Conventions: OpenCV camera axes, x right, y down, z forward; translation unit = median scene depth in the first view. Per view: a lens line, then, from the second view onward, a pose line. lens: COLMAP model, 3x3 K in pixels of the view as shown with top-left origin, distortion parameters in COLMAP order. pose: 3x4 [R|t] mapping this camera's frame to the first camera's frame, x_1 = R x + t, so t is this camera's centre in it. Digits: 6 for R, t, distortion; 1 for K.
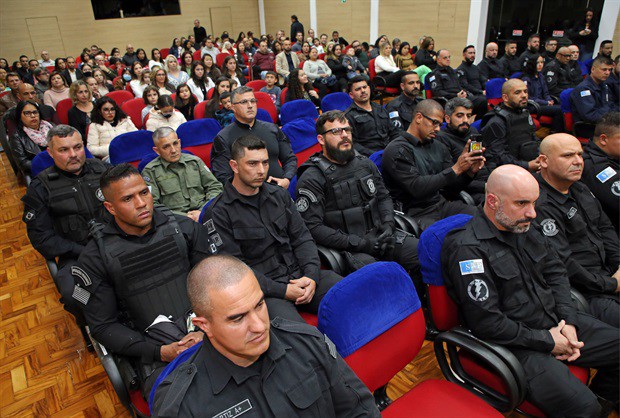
lens RADIAL K [[475.2, 0, 310.0], [0, 475.2, 209.0], [0, 0, 1]] dist [-0.097250, 0.058806]
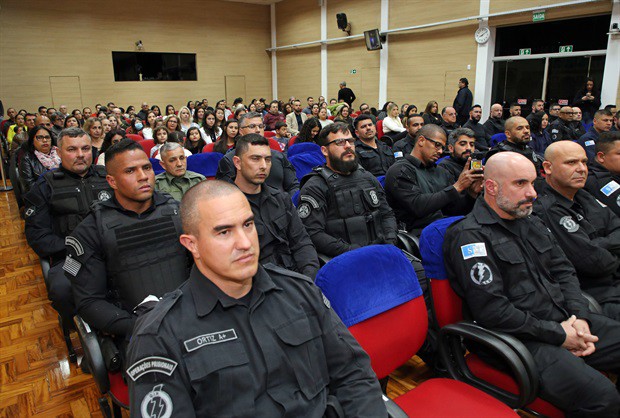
lens RADIAL K [[489.1, 0, 310.0], [0, 489.1, 209.0], [0, 0, 1]] dist [-0.092097, 0.057016]
pose [[0.999291, 0.031902, -0.019976, 0.017265], [-0.035244, 0.979374, -0.198957, 0.187788], [0.013216, 0.199520, 0.979805, -0.001755]]
